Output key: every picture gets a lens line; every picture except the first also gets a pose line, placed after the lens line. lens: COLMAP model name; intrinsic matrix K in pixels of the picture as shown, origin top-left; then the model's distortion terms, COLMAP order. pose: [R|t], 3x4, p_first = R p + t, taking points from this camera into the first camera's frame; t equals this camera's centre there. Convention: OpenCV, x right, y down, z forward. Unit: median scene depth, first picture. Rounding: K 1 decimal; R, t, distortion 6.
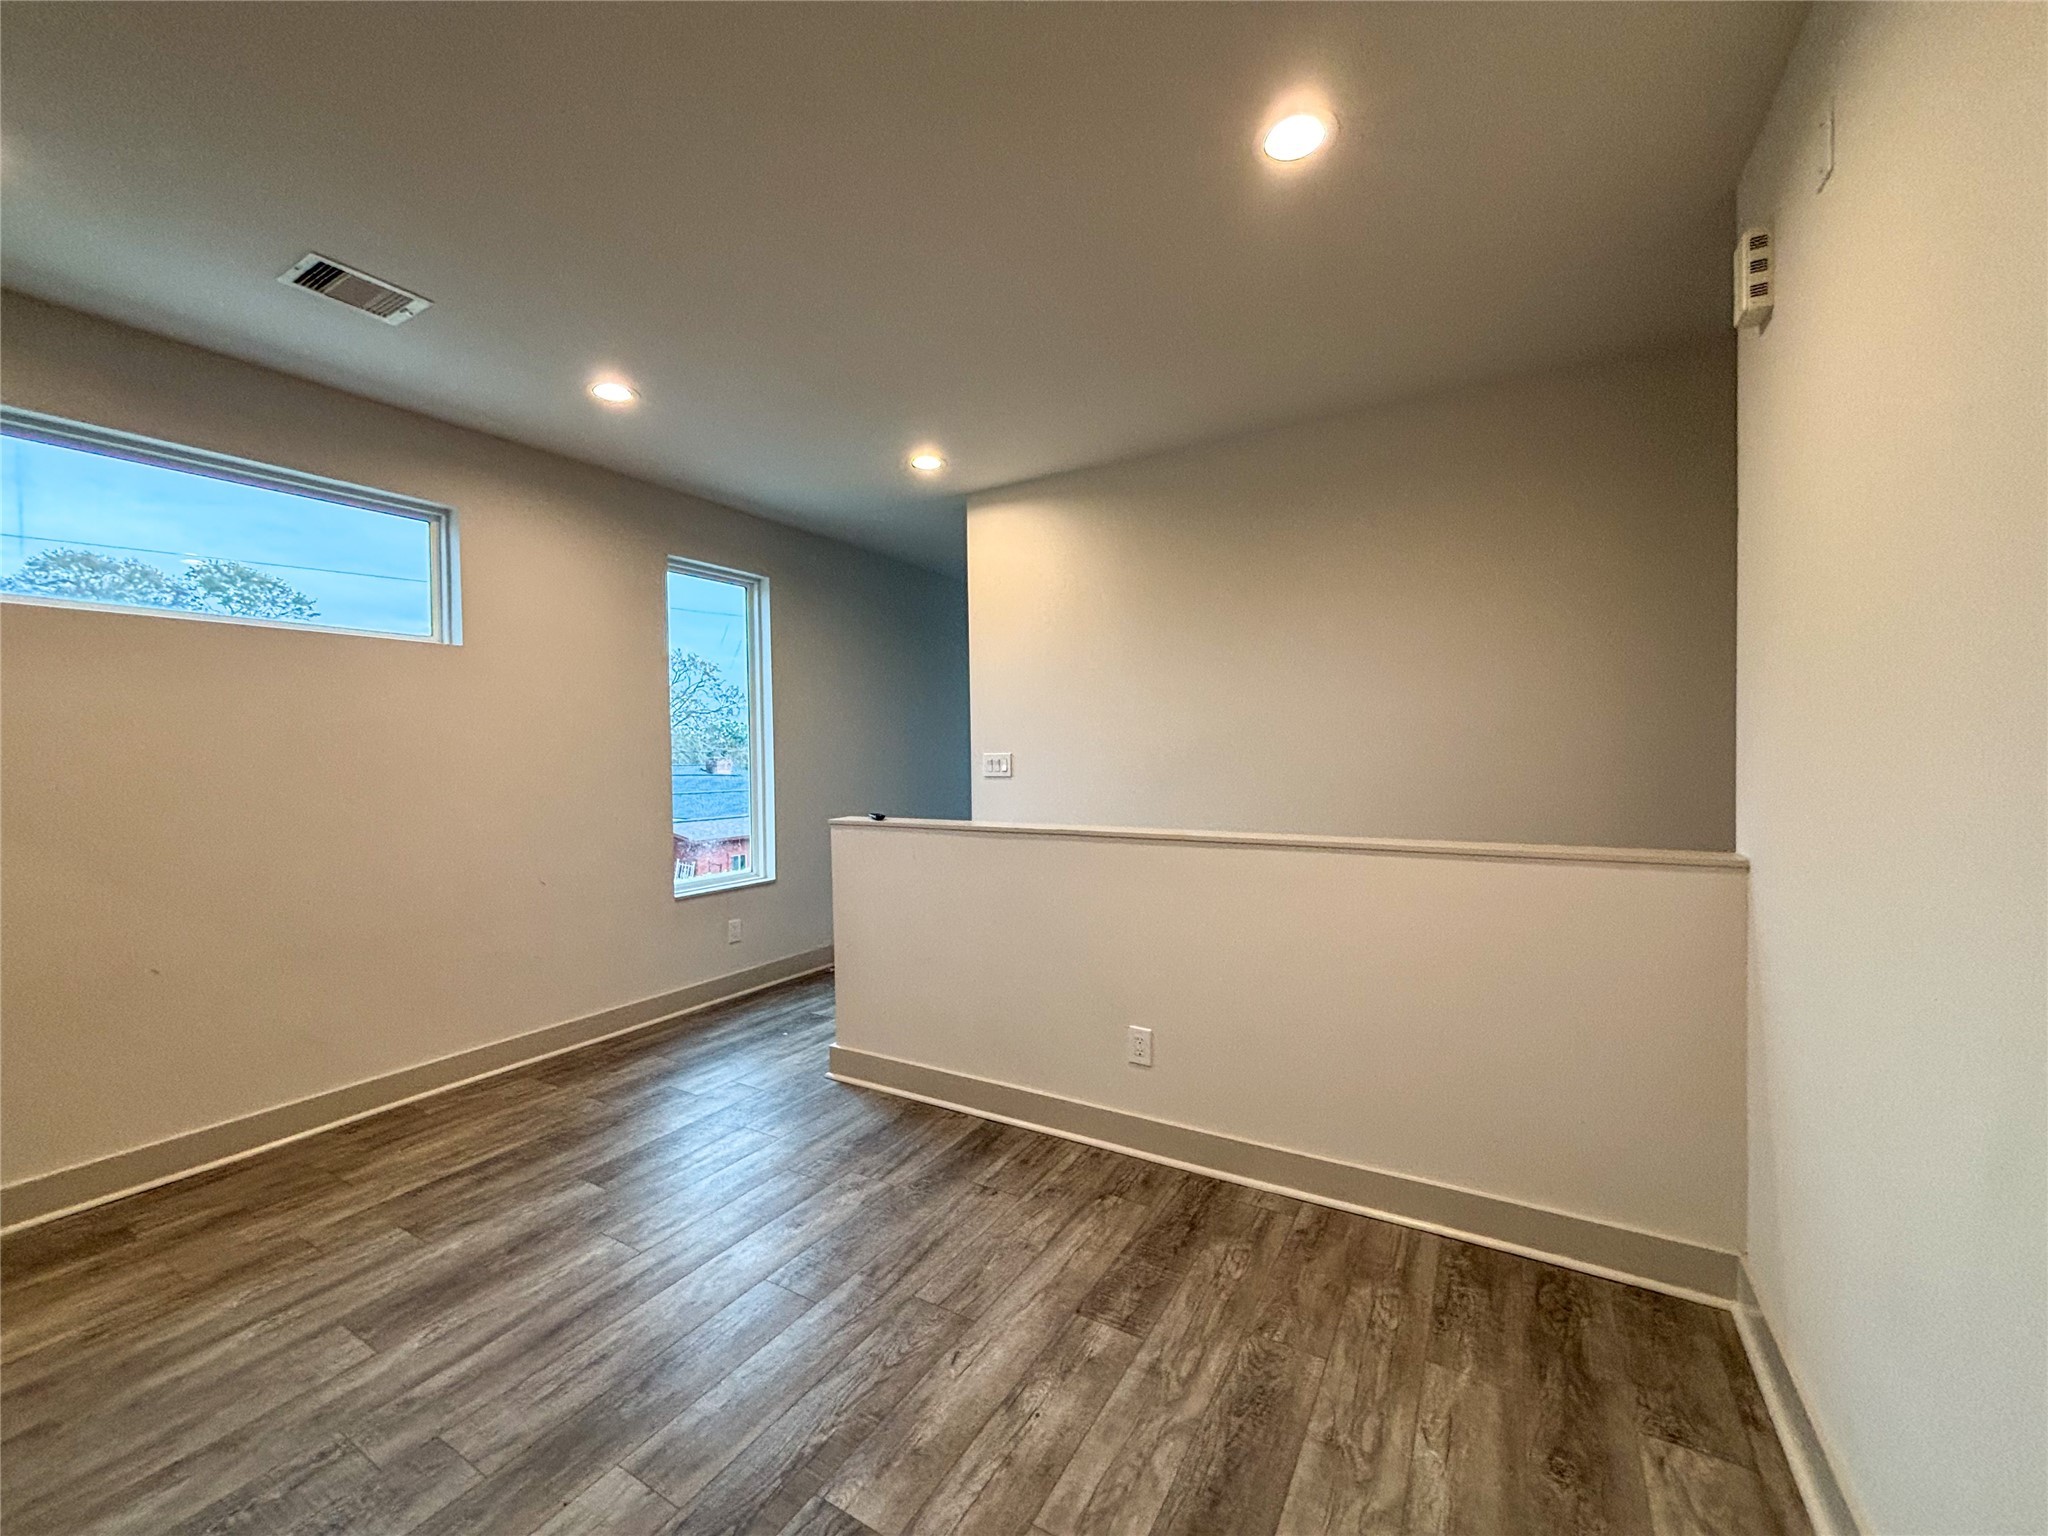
lens RADIAL K [[838.4, 0, 1026.7], [0, 838.4, 765.4], [0, 0, 1]] dist [0.000211, 0.009388]
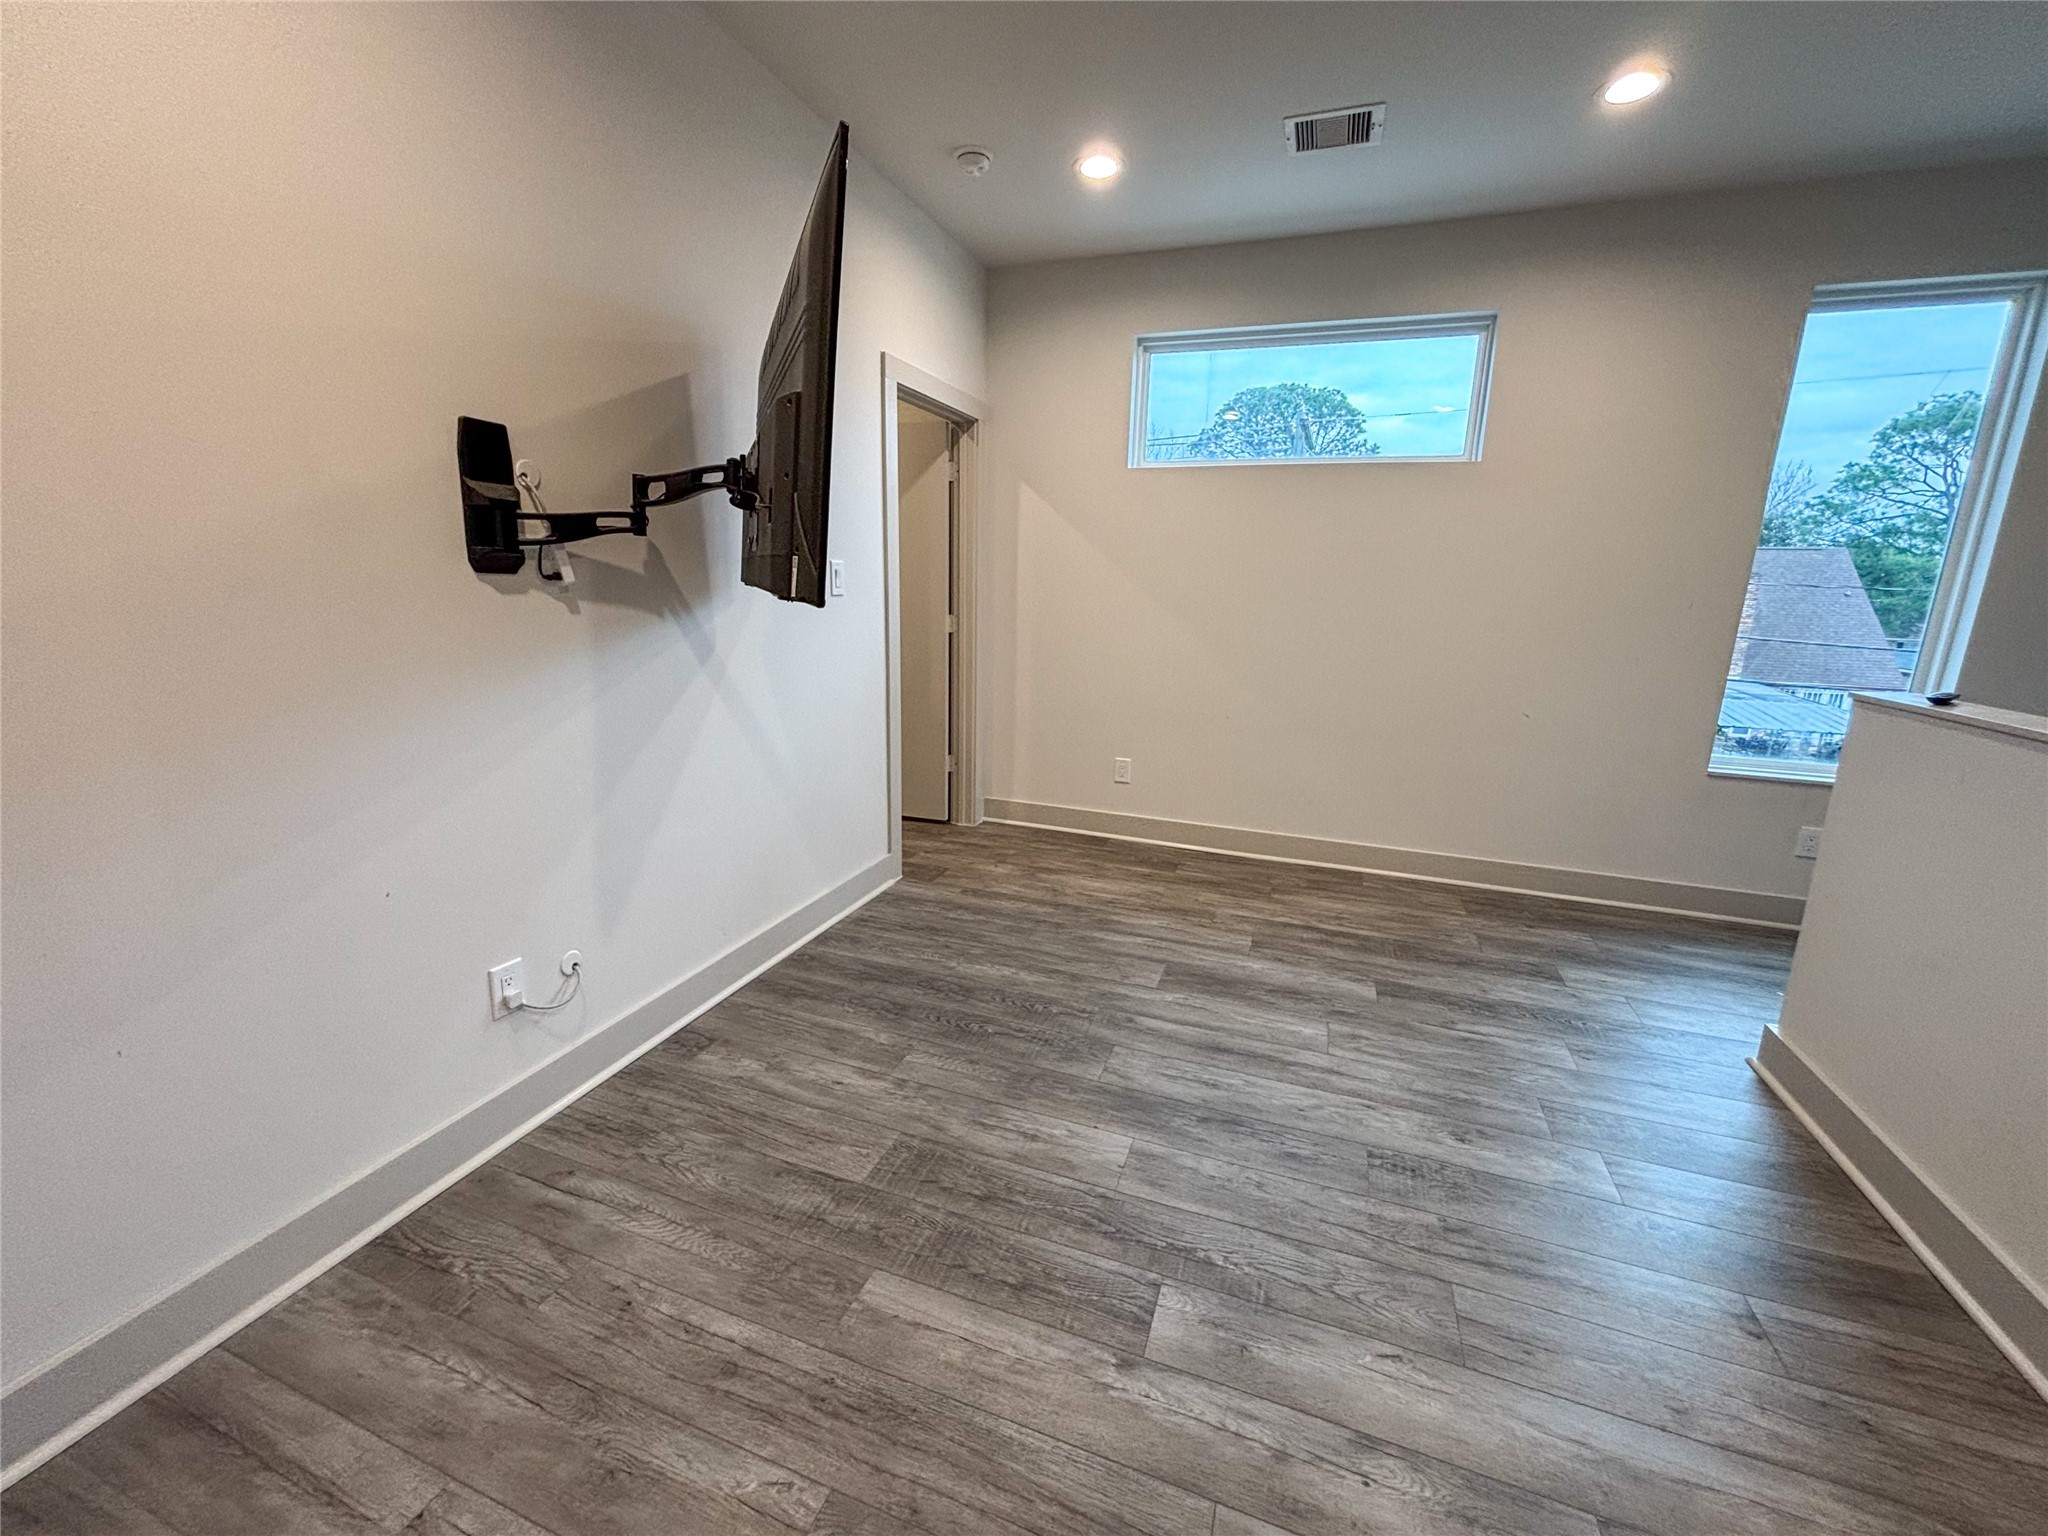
lens RADIAL K [[837.2, 0, 1024.0], [0, 837.2, 768.0], [0, 0, 1]] dist [-0.003089, 0.004735]
pose [[0.178902, 0.237503, -0.954770, 0.369076], [-0.046464, 0.971383, 0.232930, 0.005563], [0.982769, 0.002691, 0.184818, 0.410608]]
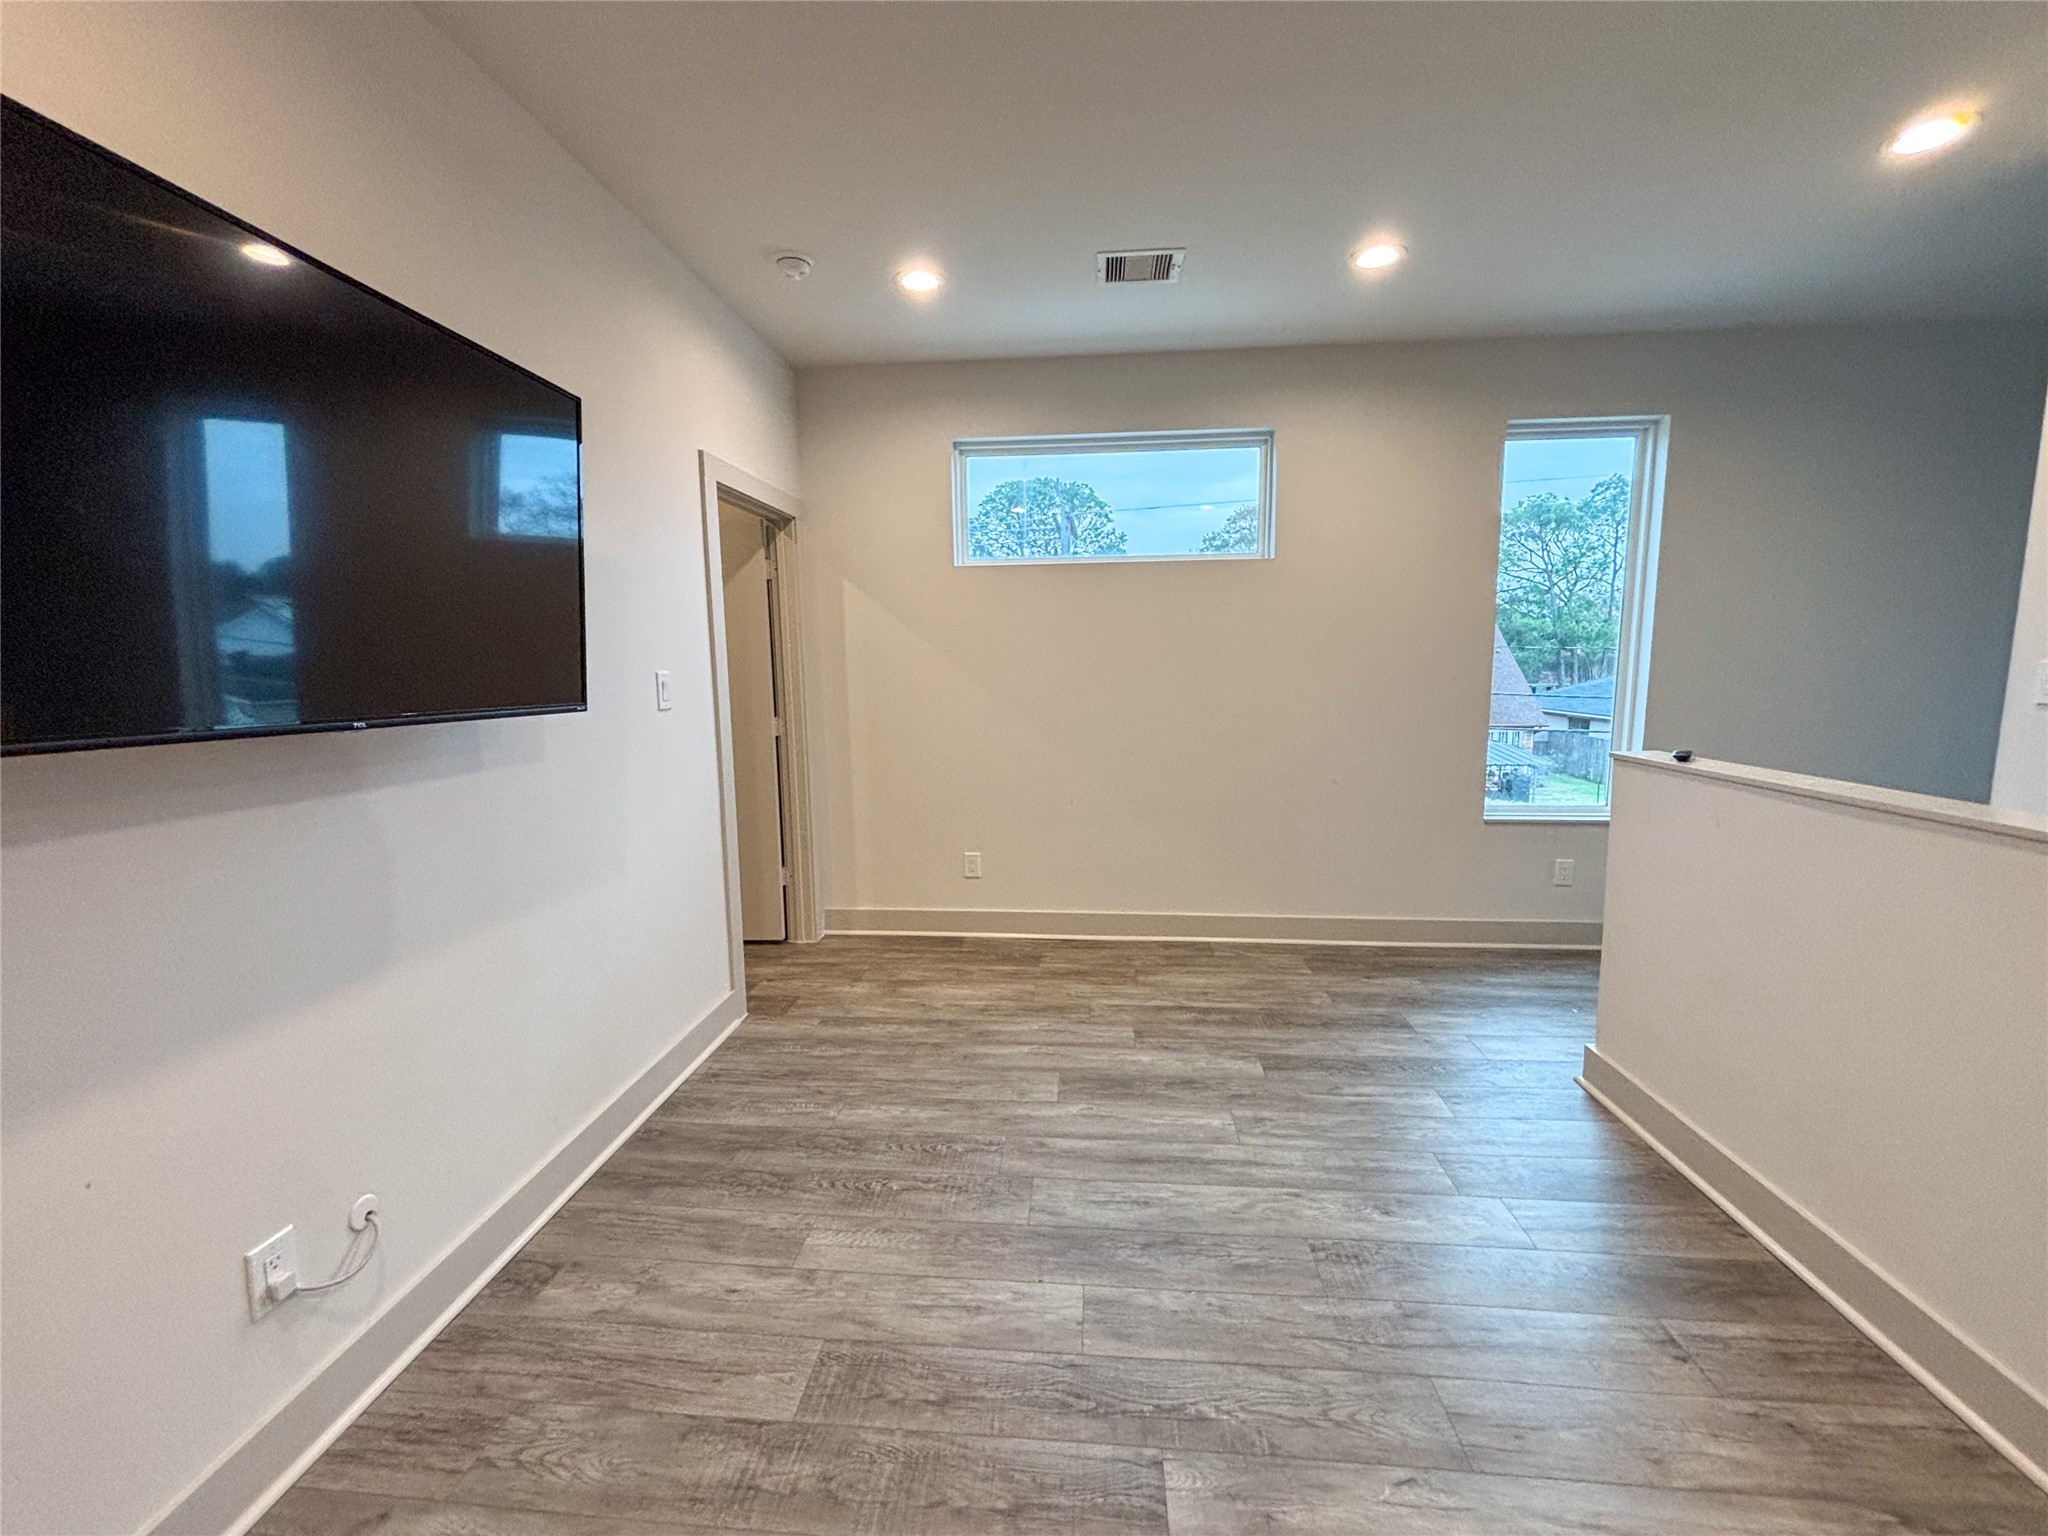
lens RADIAL K [[837.2, 0, 1024.0], [0, 837.2, 768.0], [0, 0, 1]] dist [-0.003089, 0.004735]
pose [[0.431286, 0.127241, -0.893198, 0.282245], [-0.011170, 0.990682, 0.135735, -0.021446], [0.902146, -0.048564, 0.428689, 0.316247]]
